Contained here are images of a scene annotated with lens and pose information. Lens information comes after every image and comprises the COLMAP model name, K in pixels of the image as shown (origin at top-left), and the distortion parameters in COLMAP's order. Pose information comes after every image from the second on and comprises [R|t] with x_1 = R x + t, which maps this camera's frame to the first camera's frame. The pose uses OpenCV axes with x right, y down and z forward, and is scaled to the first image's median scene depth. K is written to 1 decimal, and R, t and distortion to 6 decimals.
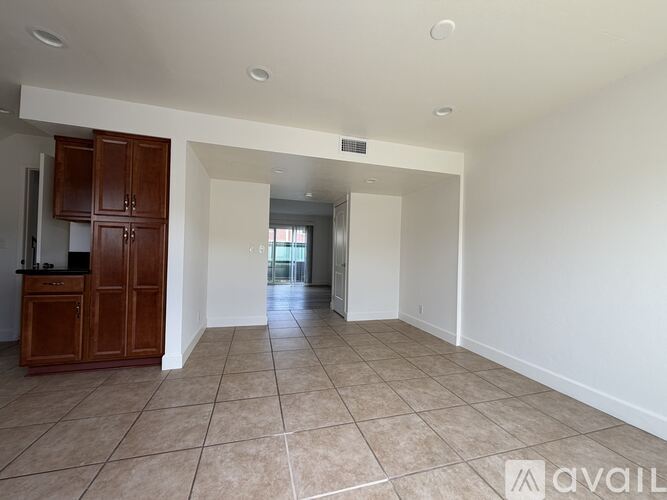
lens RADIAL K [[263.7, 0, 332.0], [0, 263.7, 251.7], [0, 0, 1]] dist [0.001148, 0.000162]
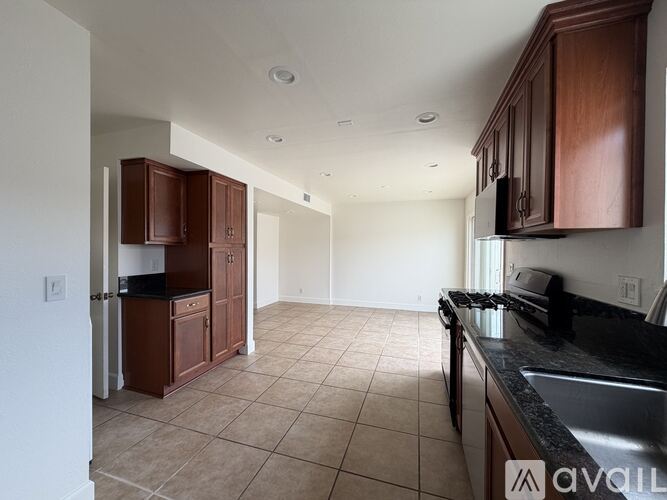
lens RADIAL K [[263.7, 0, 334.6], [0, 263.7, 250.6], [0, 0, 1]] dist [0.001148, 0.000162]
pose [[0.557196, -0.023882, 0.830037, -1.559954], [-0.003899, 0.999500, 0.031375, -0.141529], [-0.830372, -0.020718, 0.556825, -0.128982]]
